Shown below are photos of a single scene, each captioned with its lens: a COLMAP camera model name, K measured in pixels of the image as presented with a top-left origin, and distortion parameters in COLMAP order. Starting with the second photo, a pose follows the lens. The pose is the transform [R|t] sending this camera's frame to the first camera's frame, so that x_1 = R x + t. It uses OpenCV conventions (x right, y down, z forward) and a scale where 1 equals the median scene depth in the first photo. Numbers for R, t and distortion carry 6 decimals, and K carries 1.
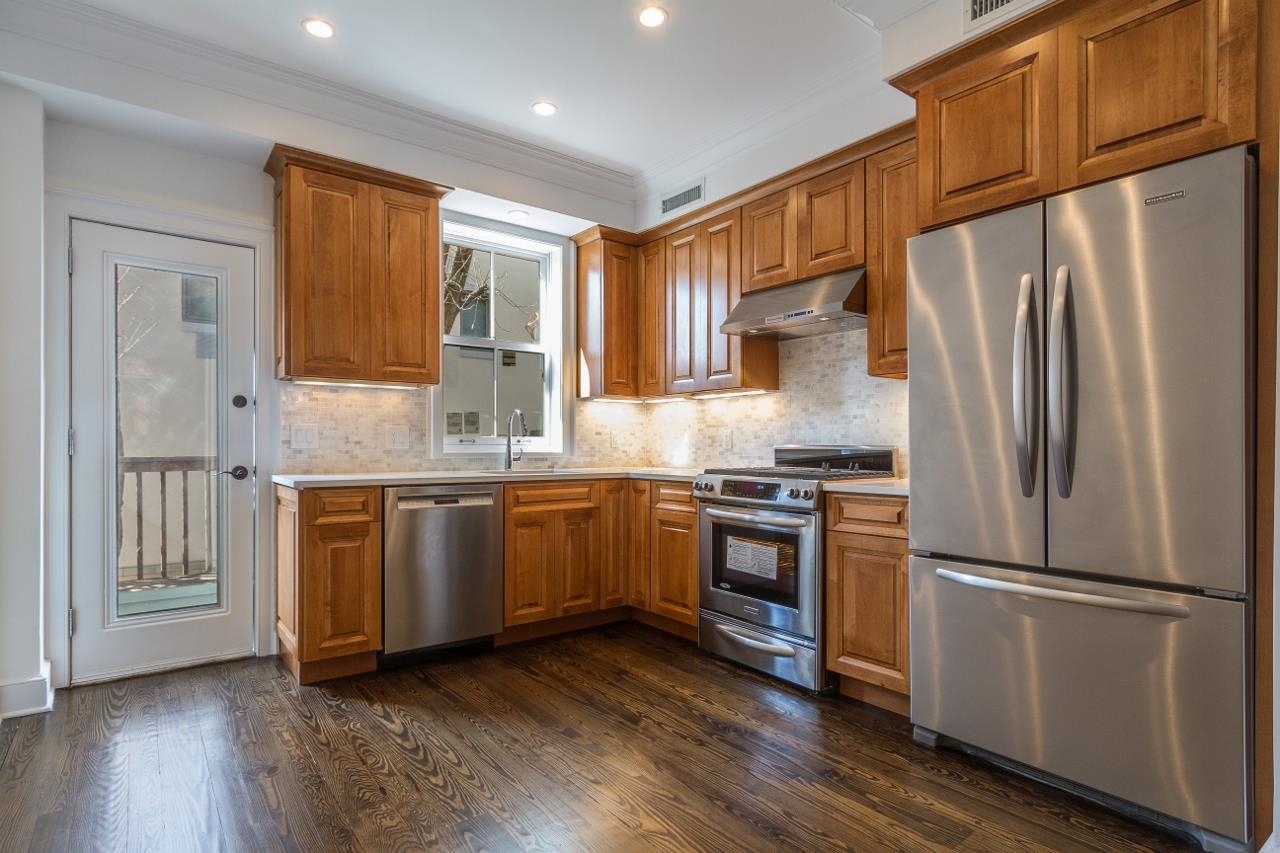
lens RADIAL K [[652.6, 0, 627.3], [0, 652.6, 445.8], [0, 0, 1]] dist [0.000694, -0.000104]
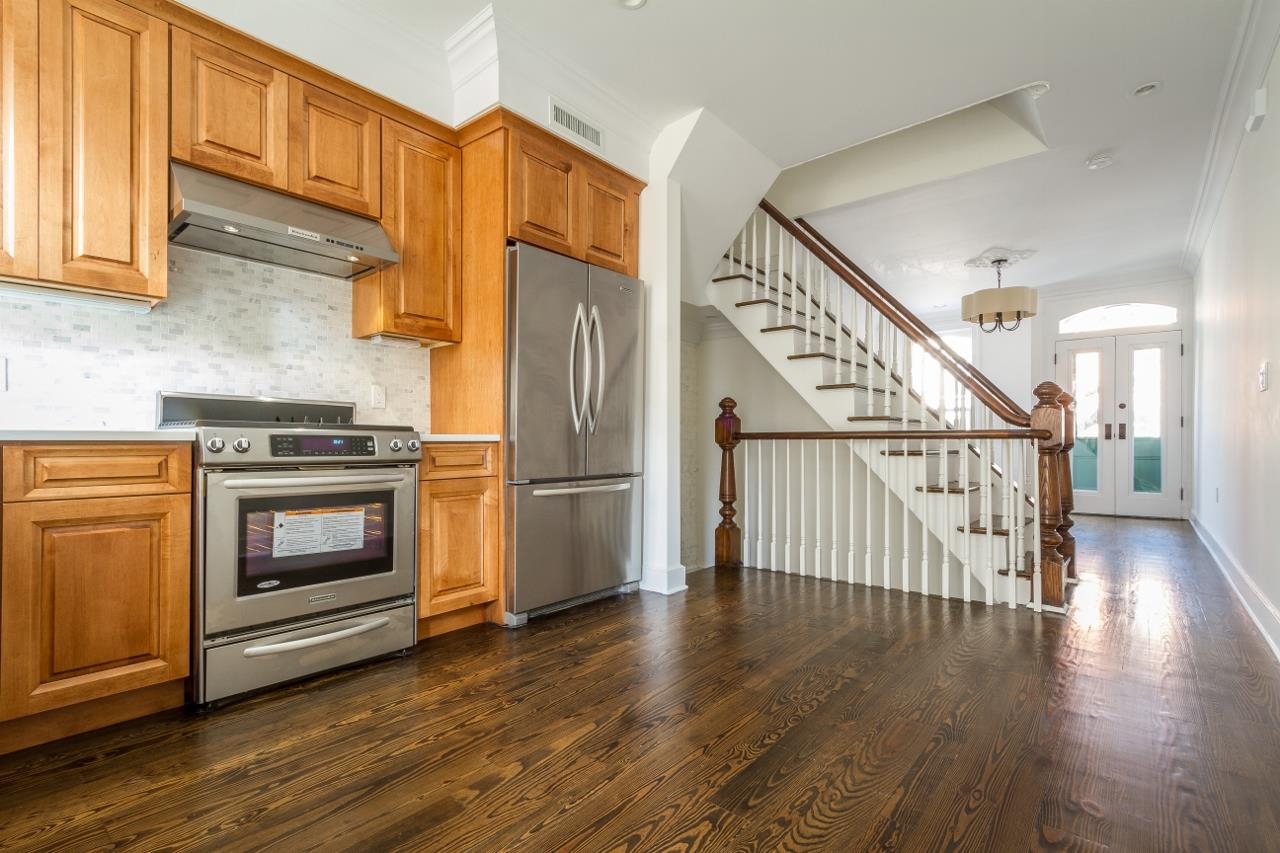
lens RADIAL K [[587.2, 0, 635.3], [0, 587.2, 437.7], [0, 0, 1]] dist [0.000143, 0.000687]
pose [[-0.220228, 0.005528, 0.975433, -0.569131], [-0.003214, 0.999974, -0.006393, 0.058877], [-0.975443, -0.004543, -0.220205, 0.764680]]
